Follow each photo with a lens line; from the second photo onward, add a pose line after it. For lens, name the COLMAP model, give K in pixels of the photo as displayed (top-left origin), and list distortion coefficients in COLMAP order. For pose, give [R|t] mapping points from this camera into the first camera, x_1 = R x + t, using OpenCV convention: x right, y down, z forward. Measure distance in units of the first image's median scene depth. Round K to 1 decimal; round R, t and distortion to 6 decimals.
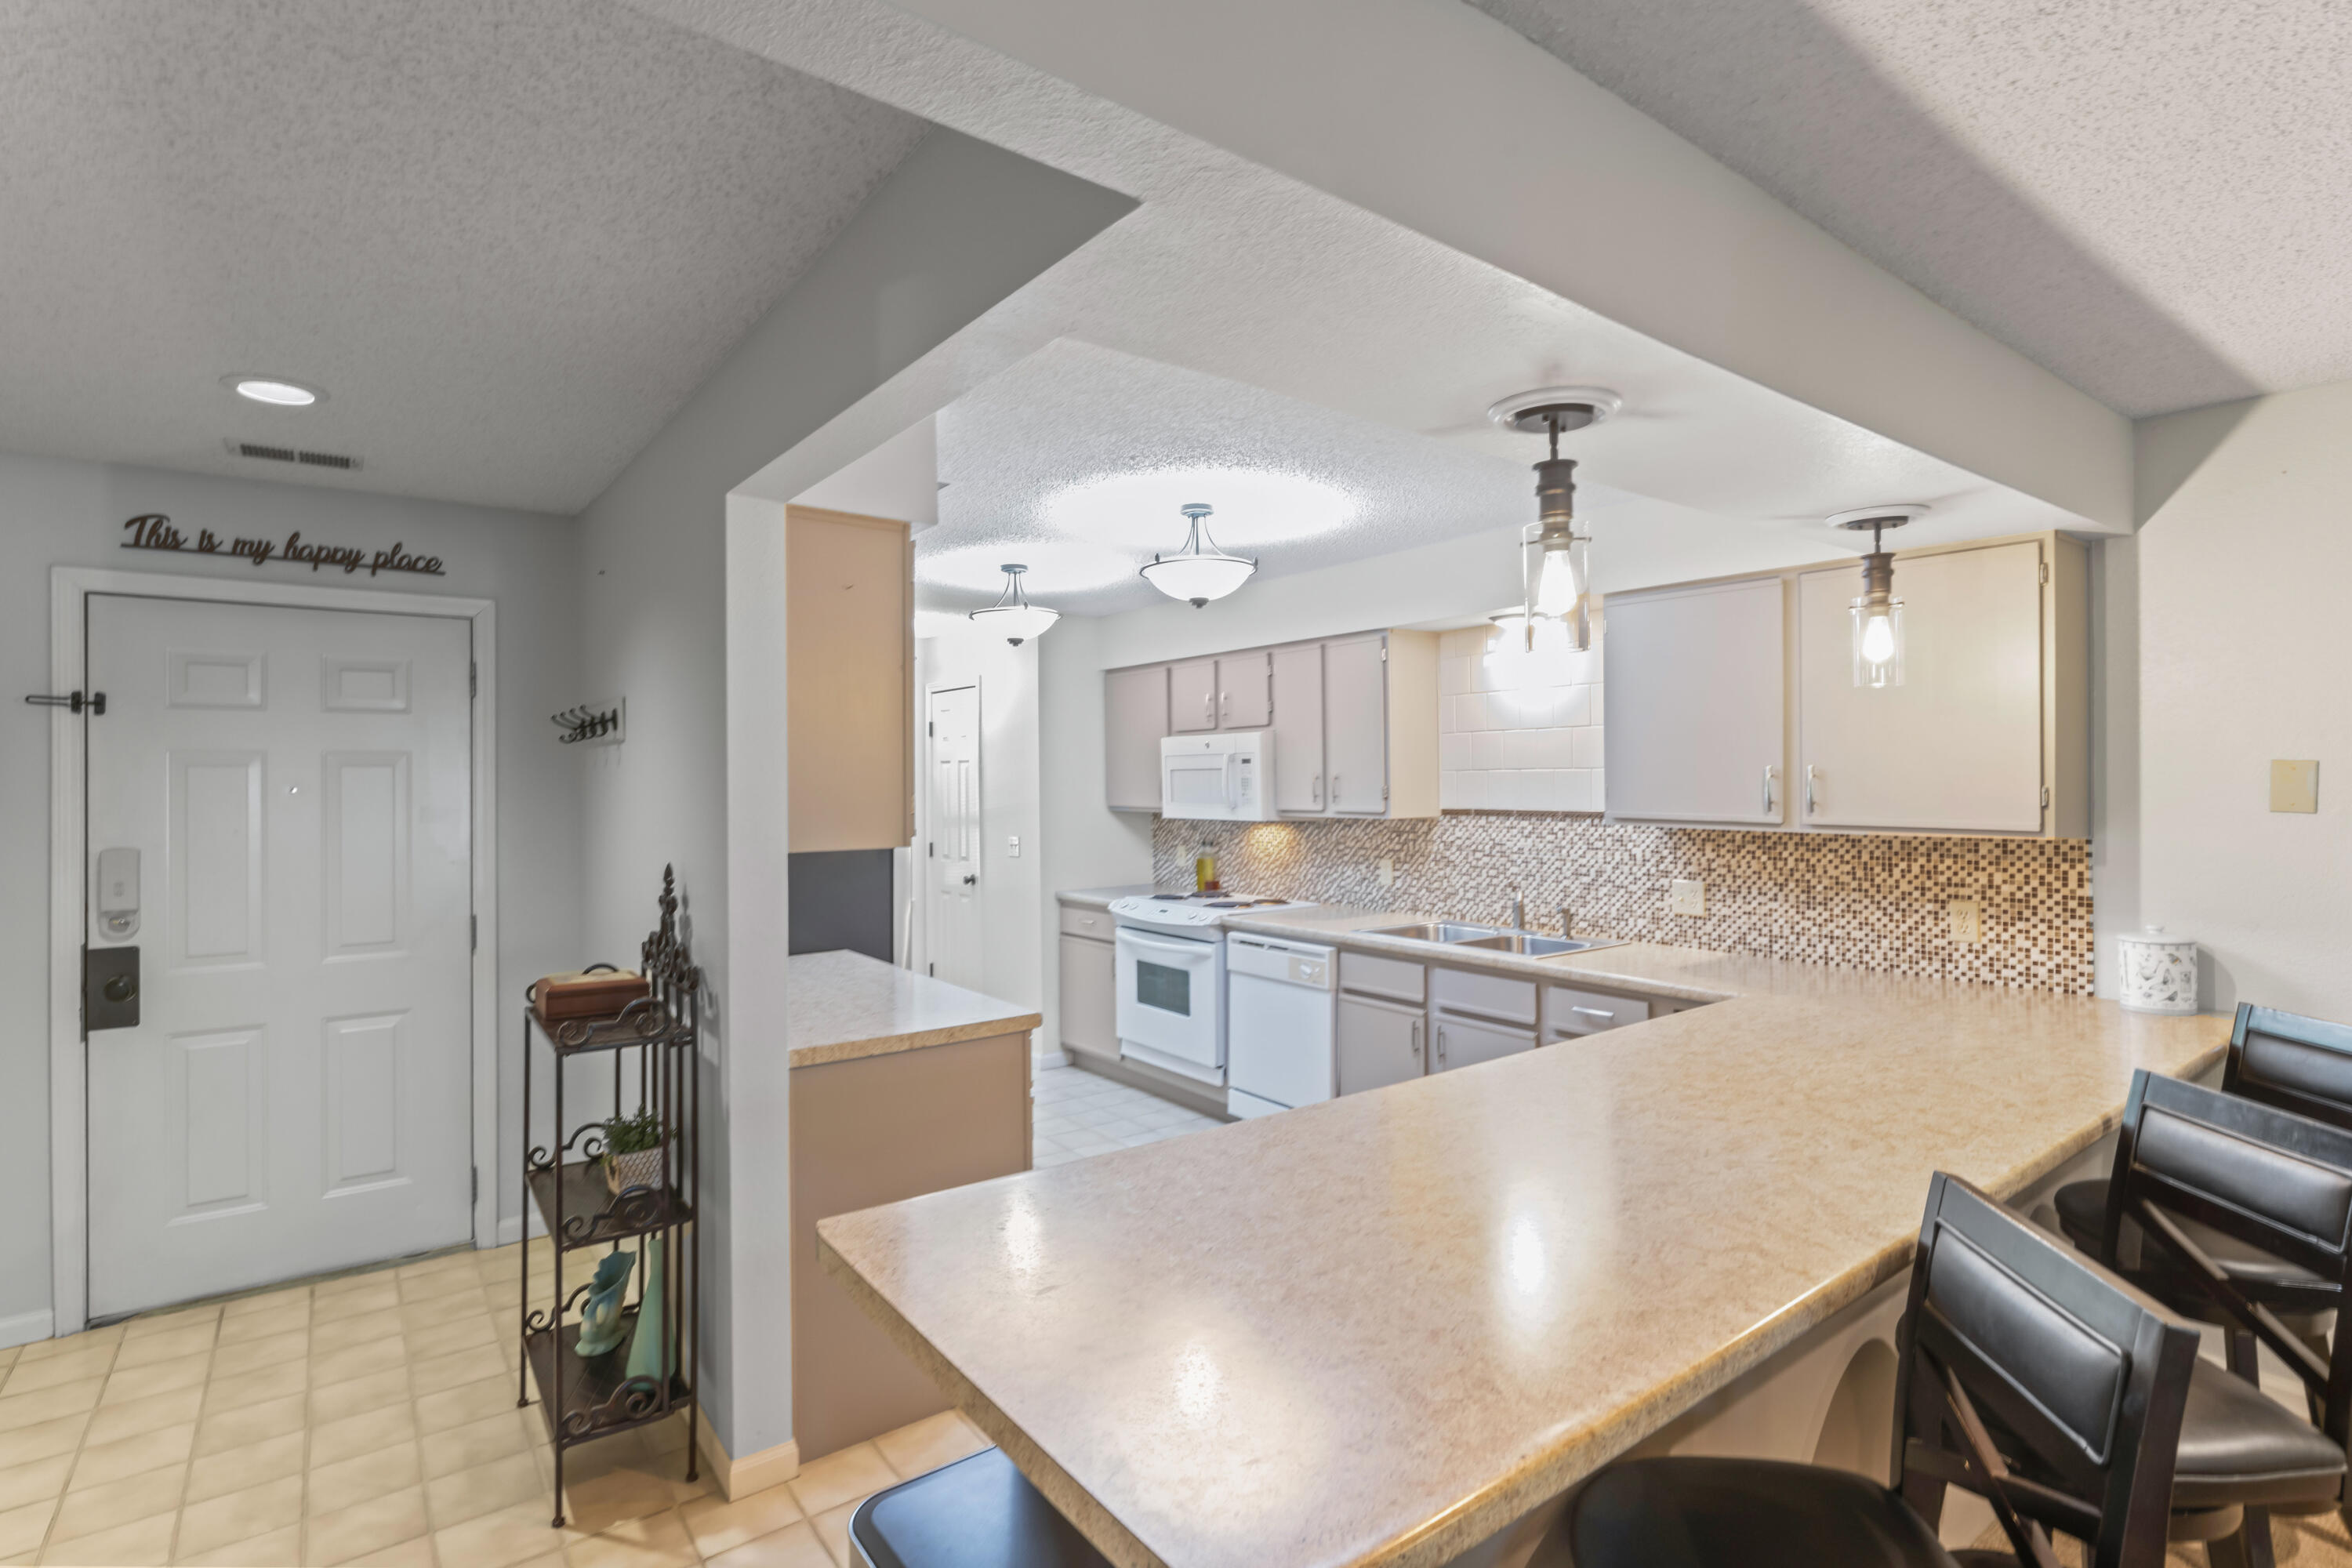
lens RADIAL K [[1078.9, 0, 1165.5], [0, 1078.9, 782.8], [0, 0, 1]] dist [-0.000280, 0.000055]
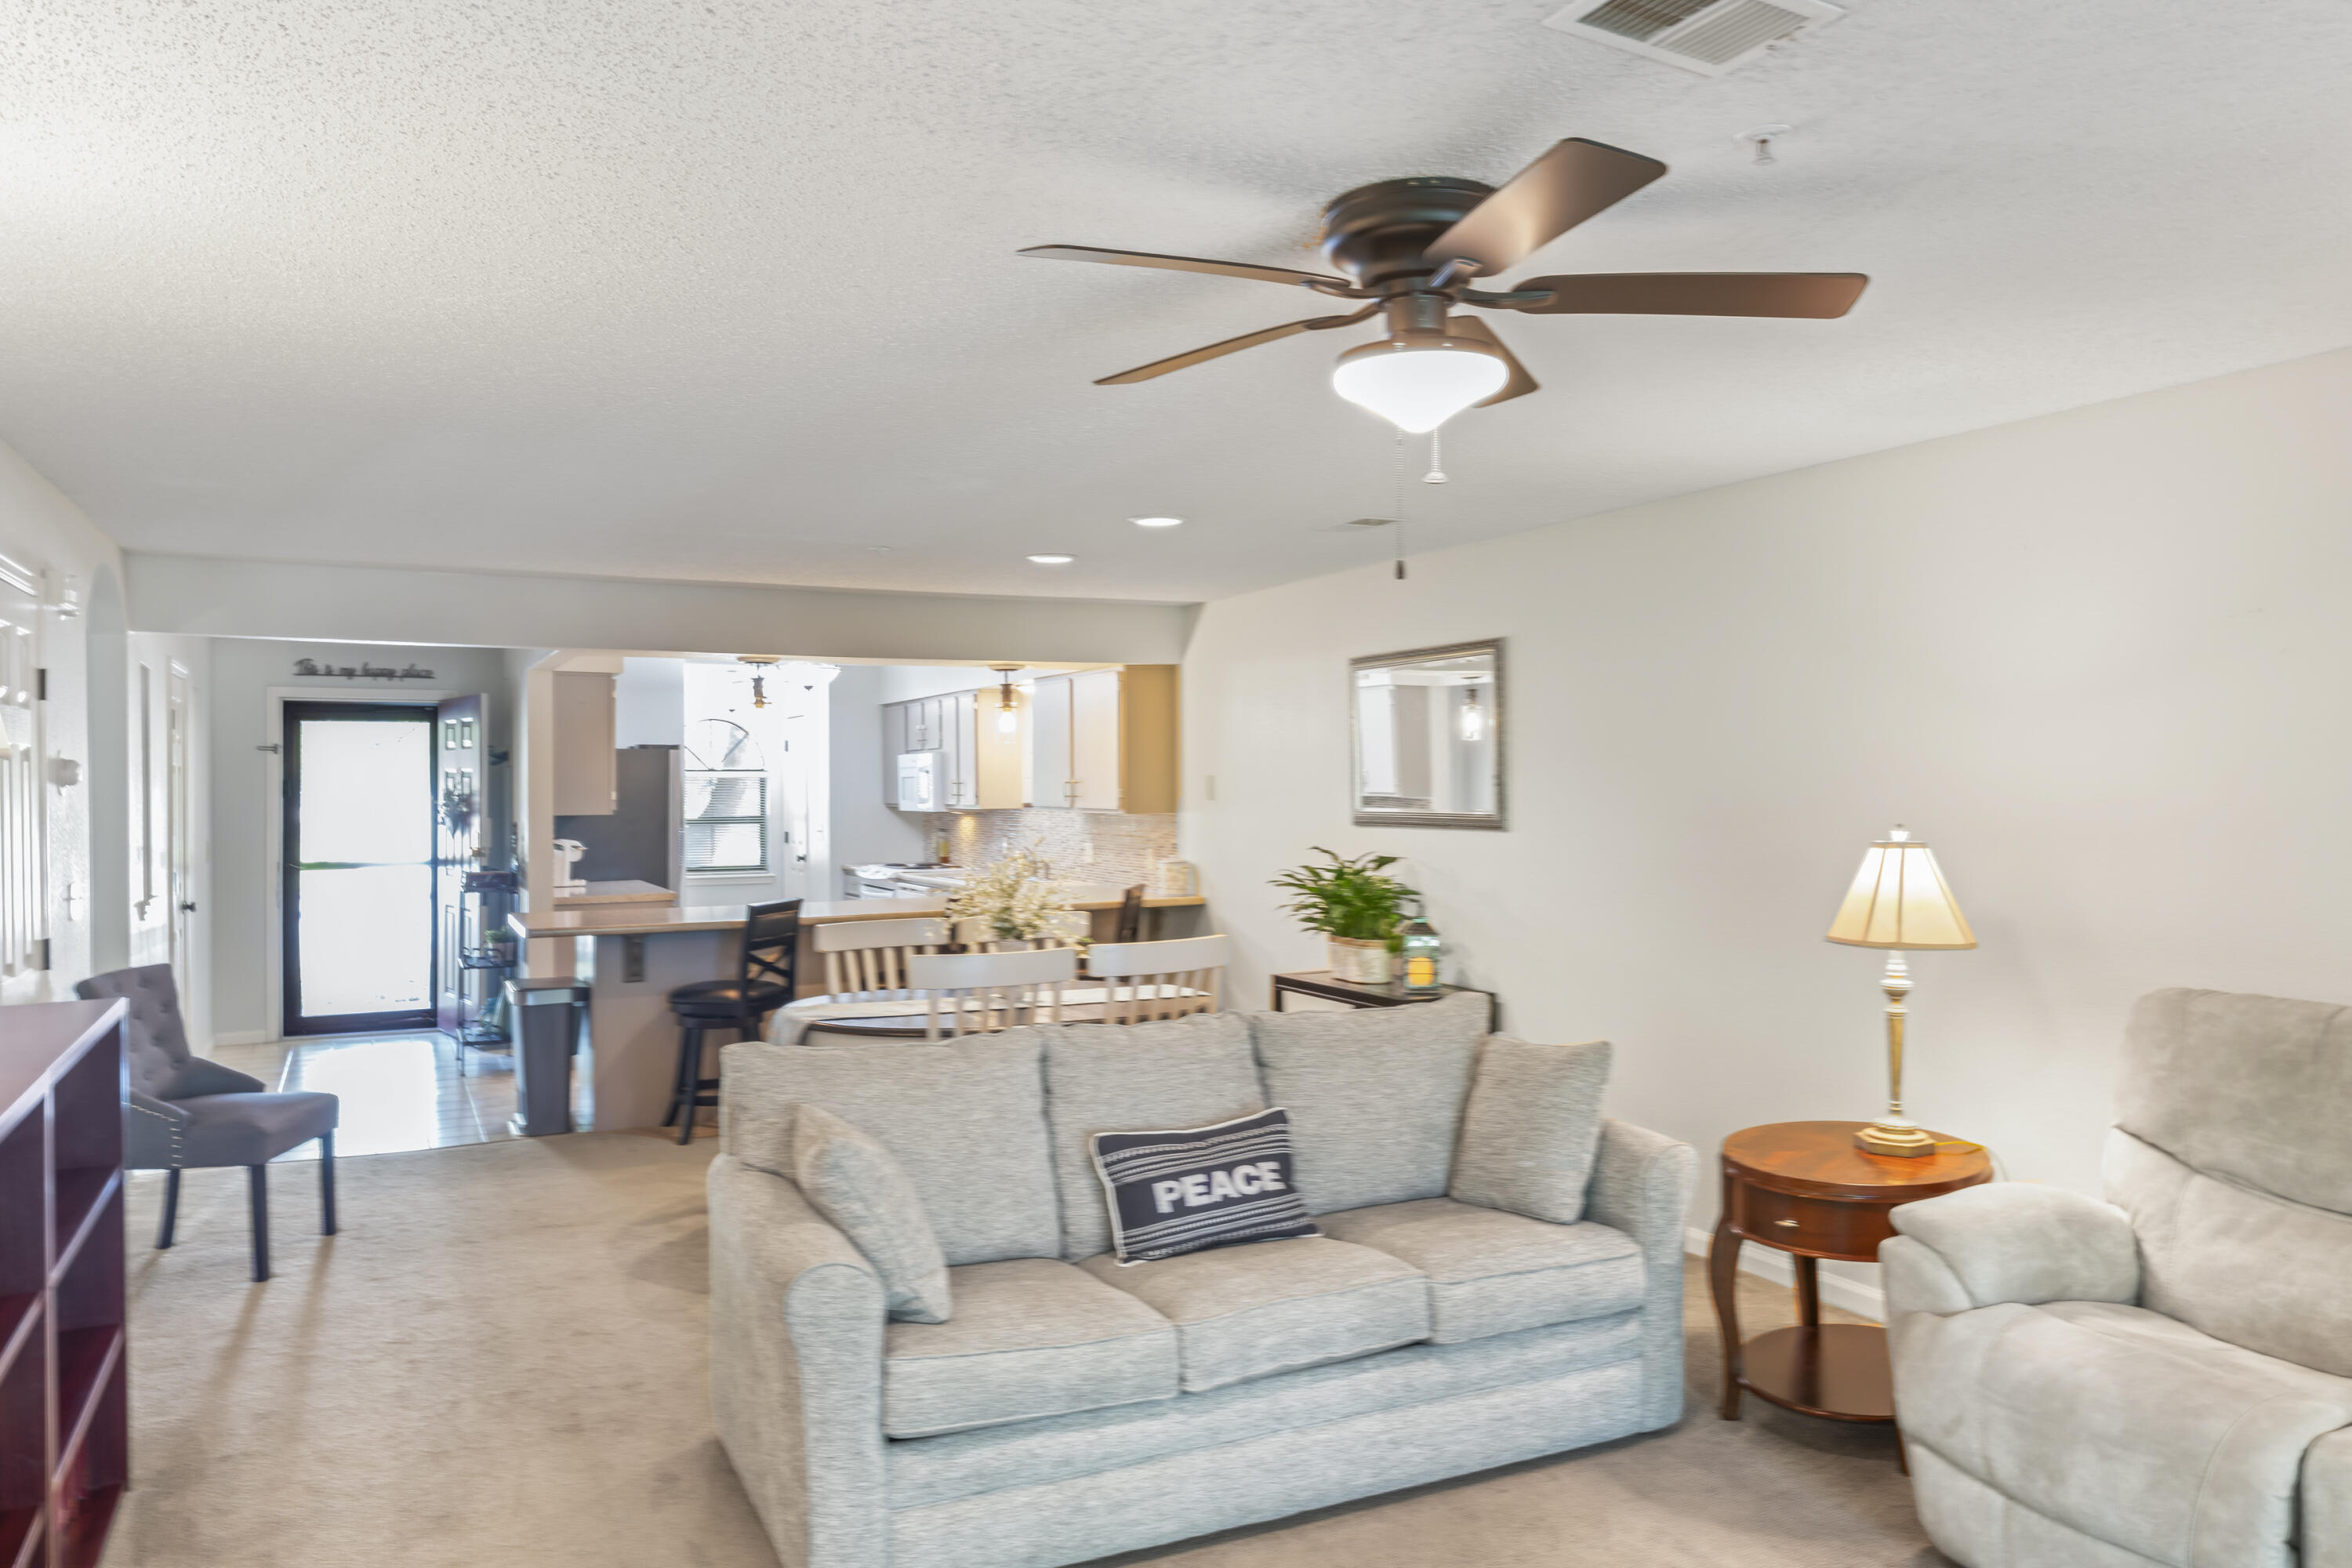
lens RADIAL K [[1573.6, 0, 1188.4], [0, 1573.6, 772.7], [0, 0, 1]] dist [0.007206, -0.000346]
pose [[0.982238, 0.000286, -0.187639, 1.849379], [-0.001053, 0.999991, -0.003992, -0.024155], [0.187636, 0.004119, 0.982230, -2.364900]]
